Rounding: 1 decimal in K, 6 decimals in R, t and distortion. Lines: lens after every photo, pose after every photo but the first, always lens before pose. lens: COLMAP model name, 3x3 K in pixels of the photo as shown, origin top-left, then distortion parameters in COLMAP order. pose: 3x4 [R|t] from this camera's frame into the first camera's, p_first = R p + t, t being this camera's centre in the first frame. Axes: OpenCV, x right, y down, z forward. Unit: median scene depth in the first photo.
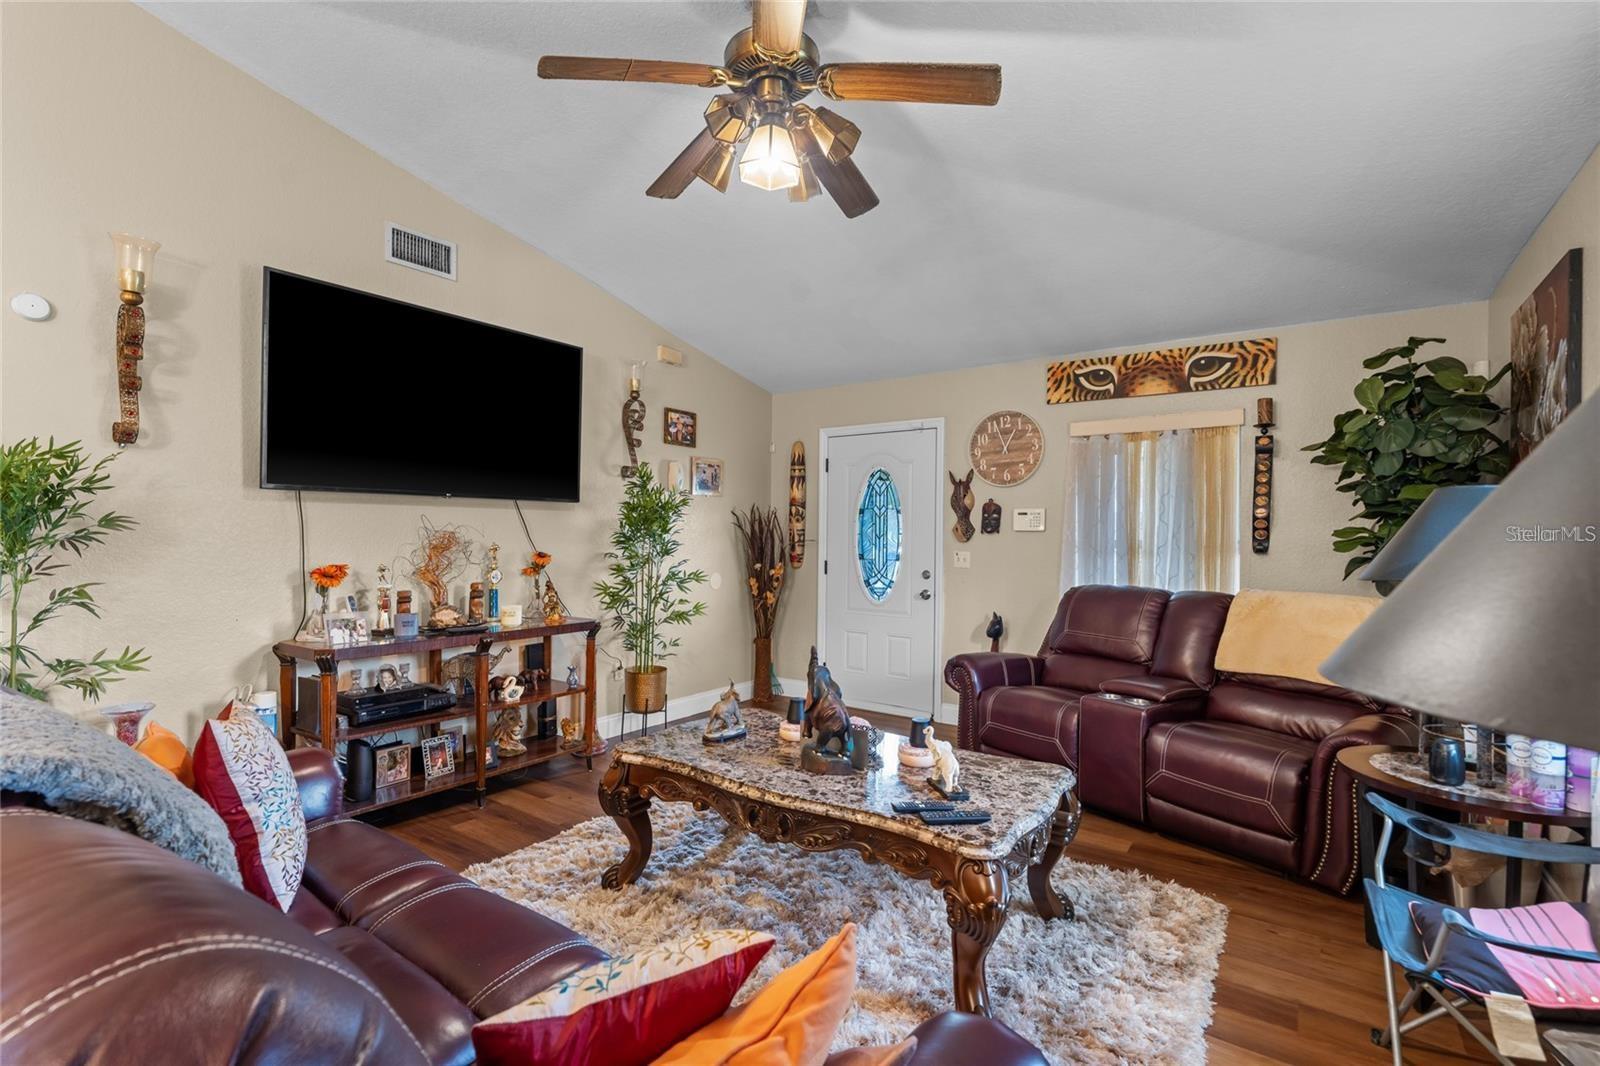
lens RADIAL K [[735.3, 0, 798.0], [0, 735.3, 533.3], [0, 0, 1]] dist [-0.001946, 0.001284]
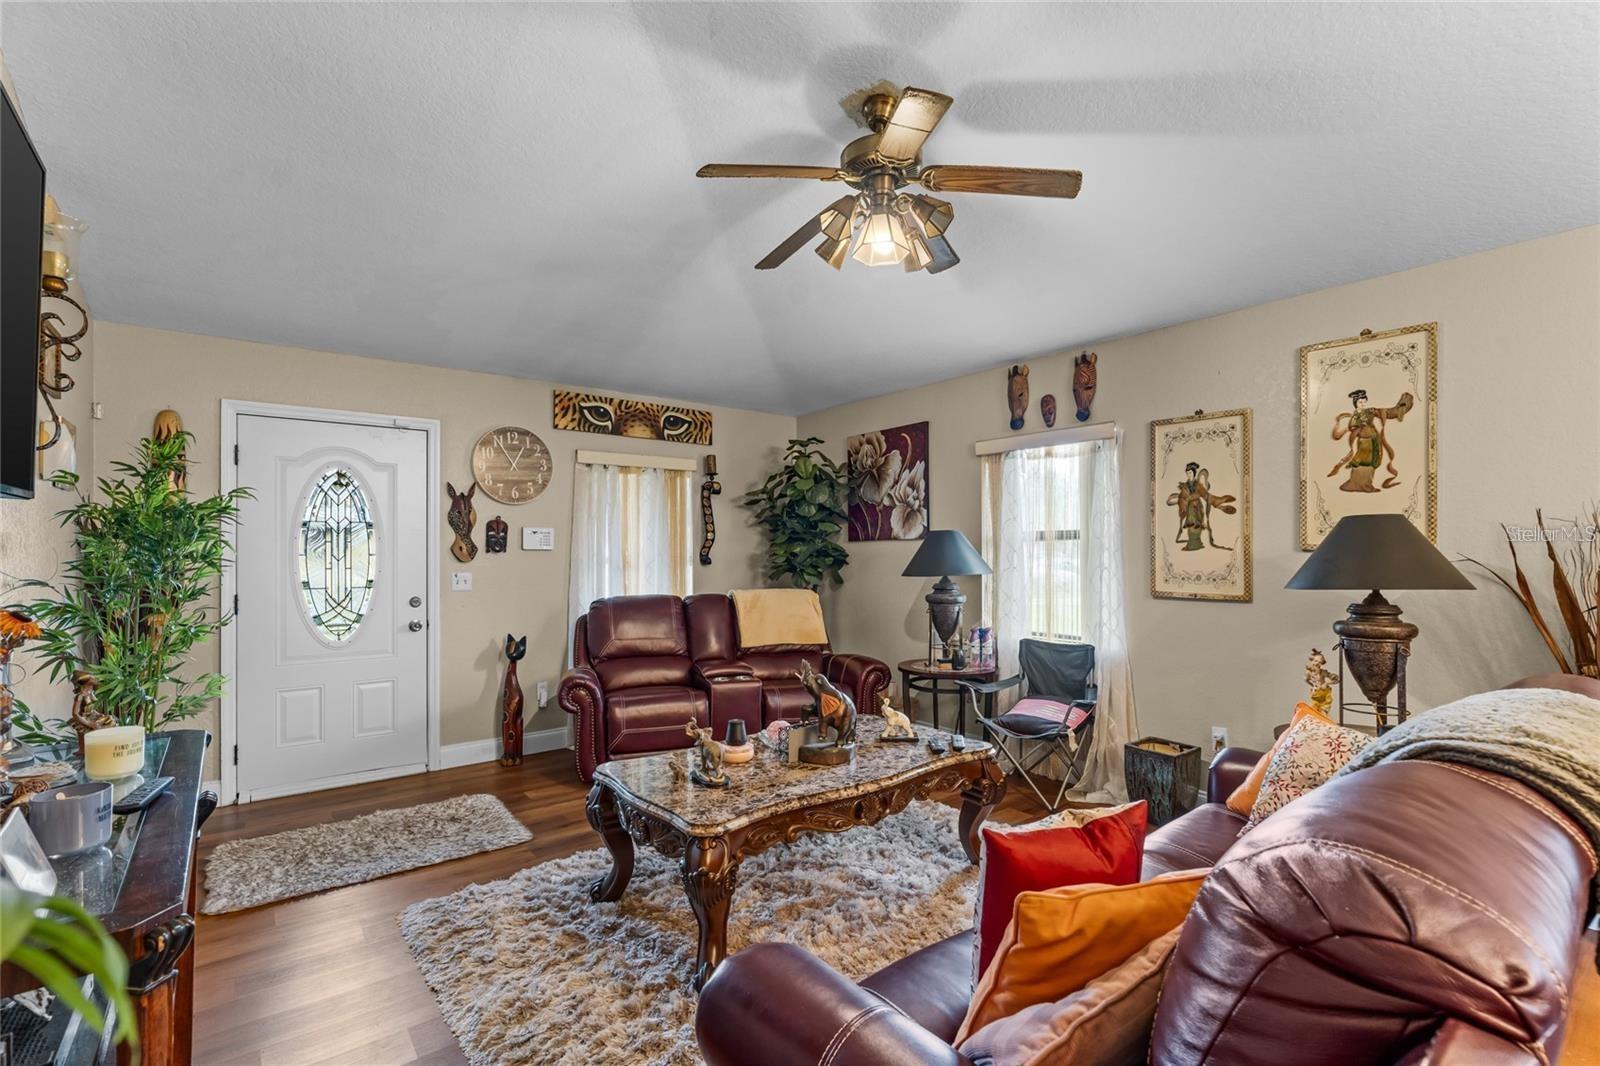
lens RADIAL K [[735.3, 0, 792.0], [0, 735.3, 543.3], [0, 0, 1]] dist [-0.001946, 0.001284]
pose [[0.277421, -0.001424, 0.960747, -0.592243], [0.002246, 0.999997, 0.000834, -0.012644], [-0.960746, 0.001927, 0.277423, 0.399112]]
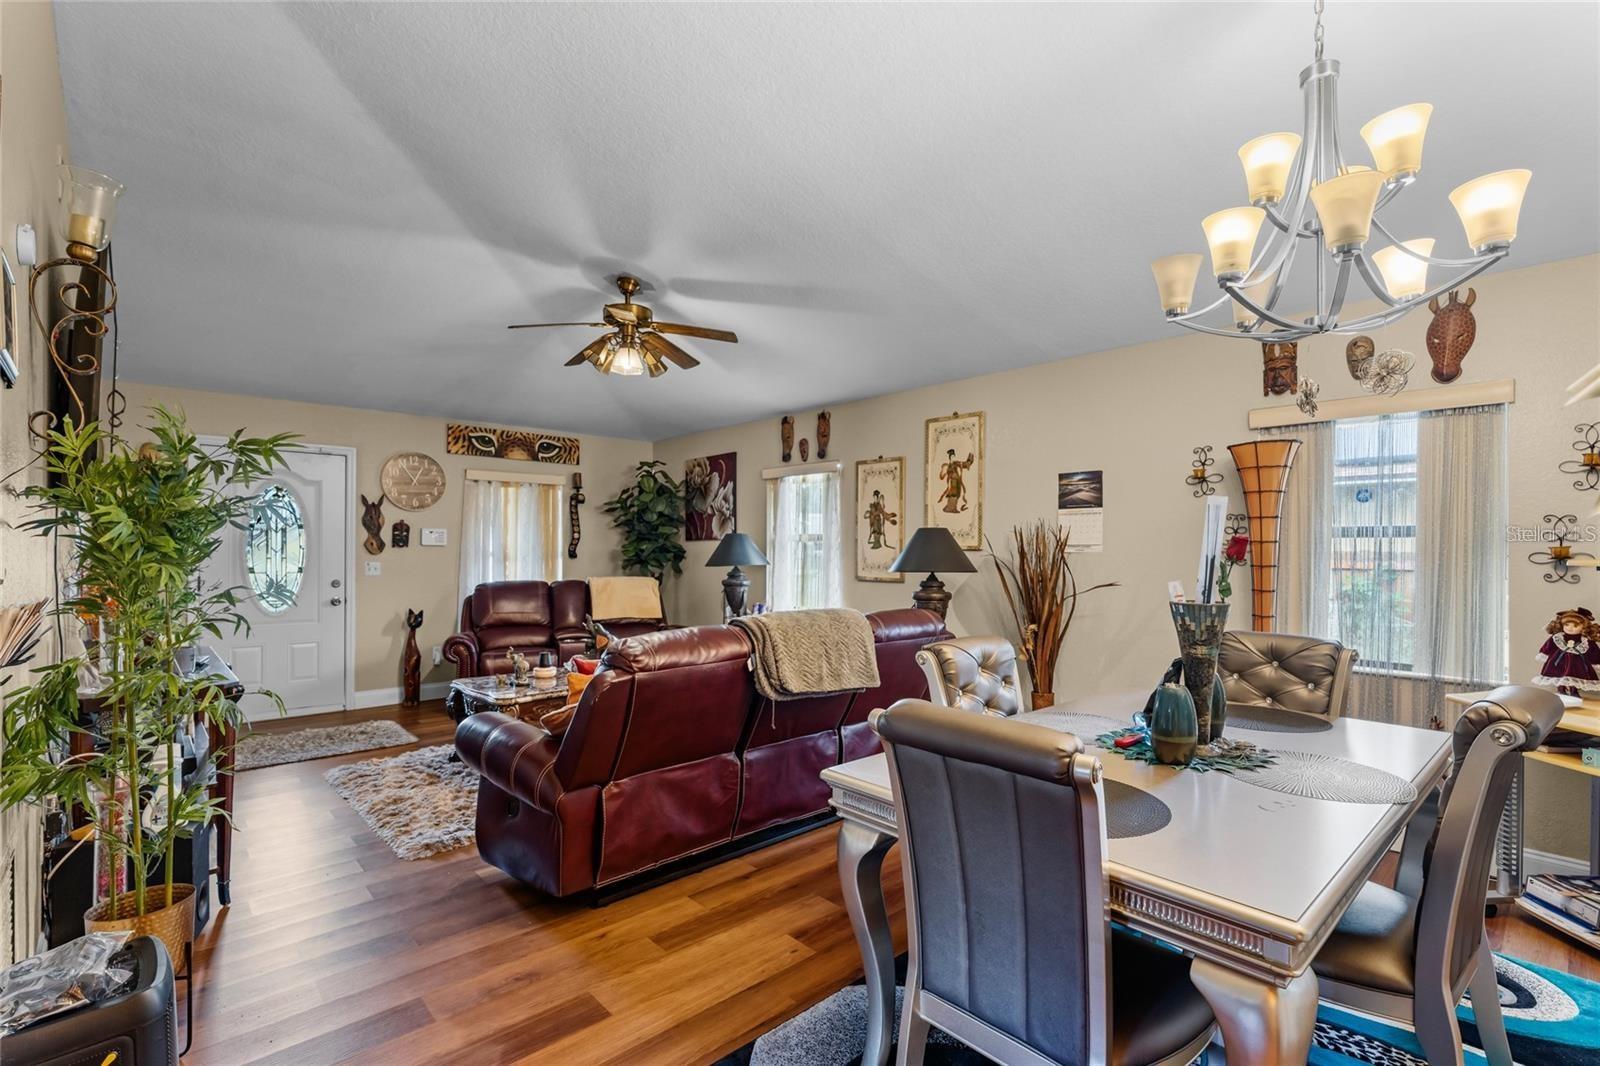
lens RADIAL K [[735.3, 0, 794.4], [0, 735.3, 544.4], [0, 0, 1]] dist [-0.001946, 0.001284]
pose [[0.197276, -0.003818, 0.980341, -0.908384], [-0.004972, 0.999976, 0.004894, -0.015470], [-0.980335, -0.005839, 0.197252, 0.098882]]
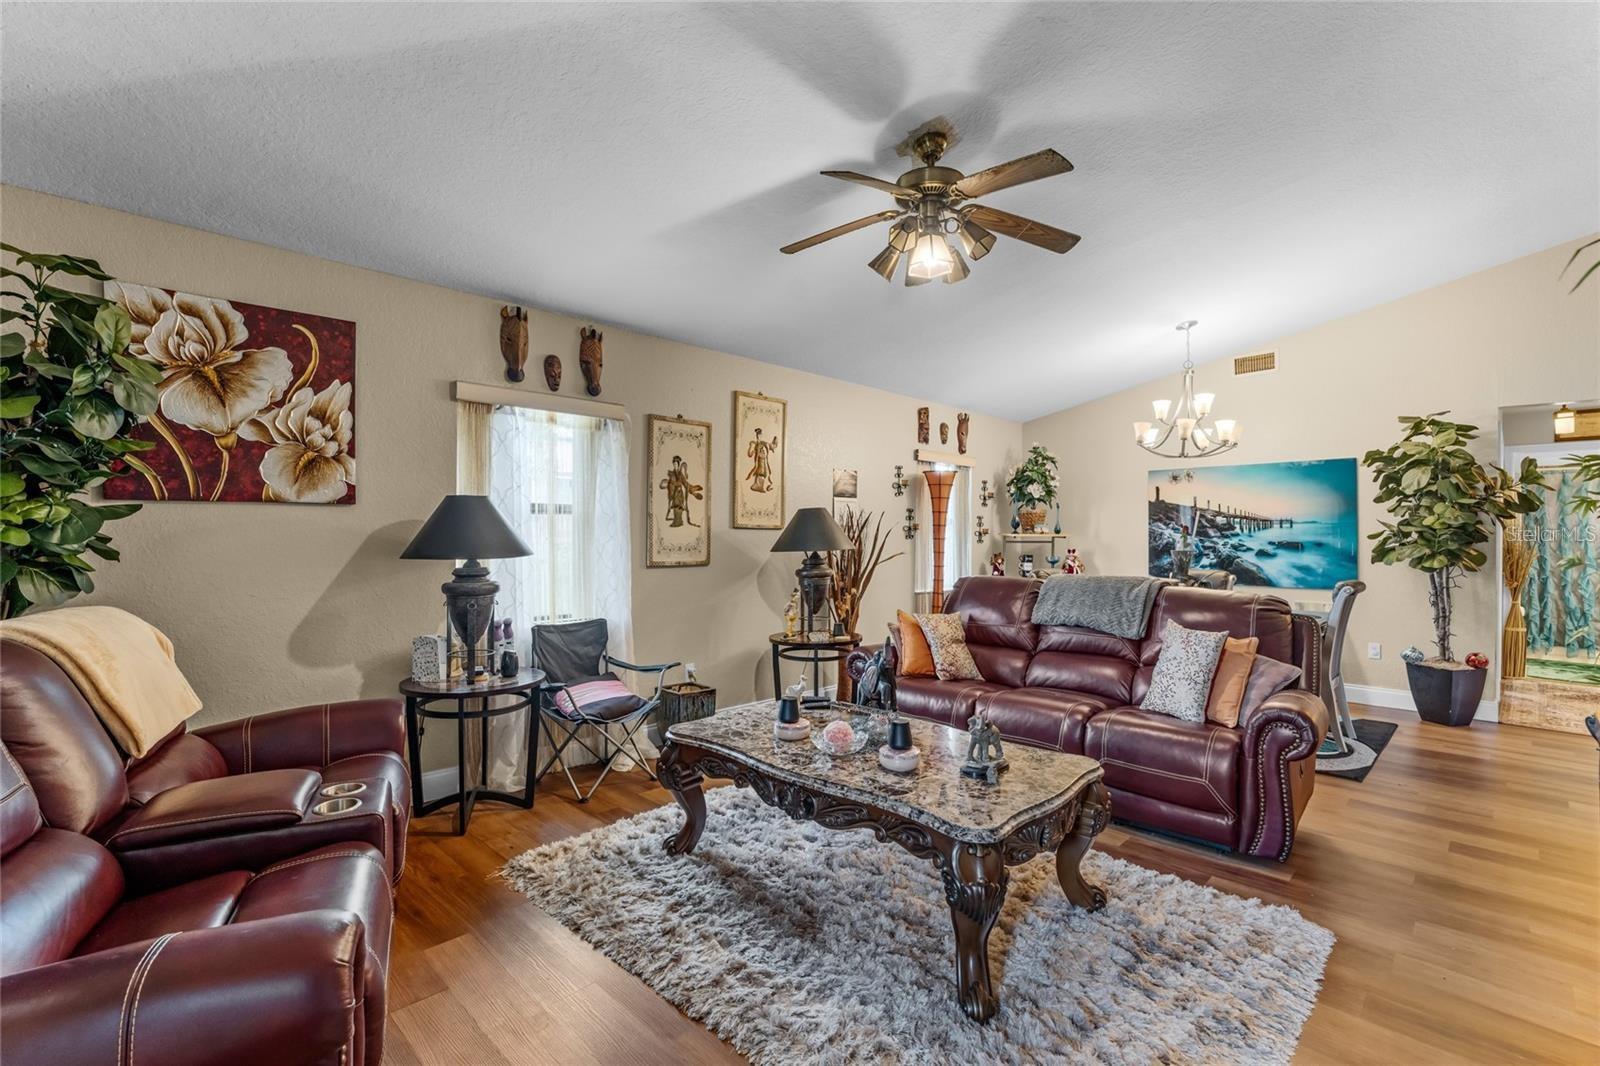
lens RADIAL K [[735.3, 0, 783.8], [0, 735.3, 539.9], [0, 0, 1]] dist [-0.001946, 0.001284]
pose [[-0.989826, -0.015794, 0.141404, 0.006772], [-0.014901, 0.999862, 0.007366, 0.004768], [-0.141501, 0.005184, -0.989925, 1.156901]]
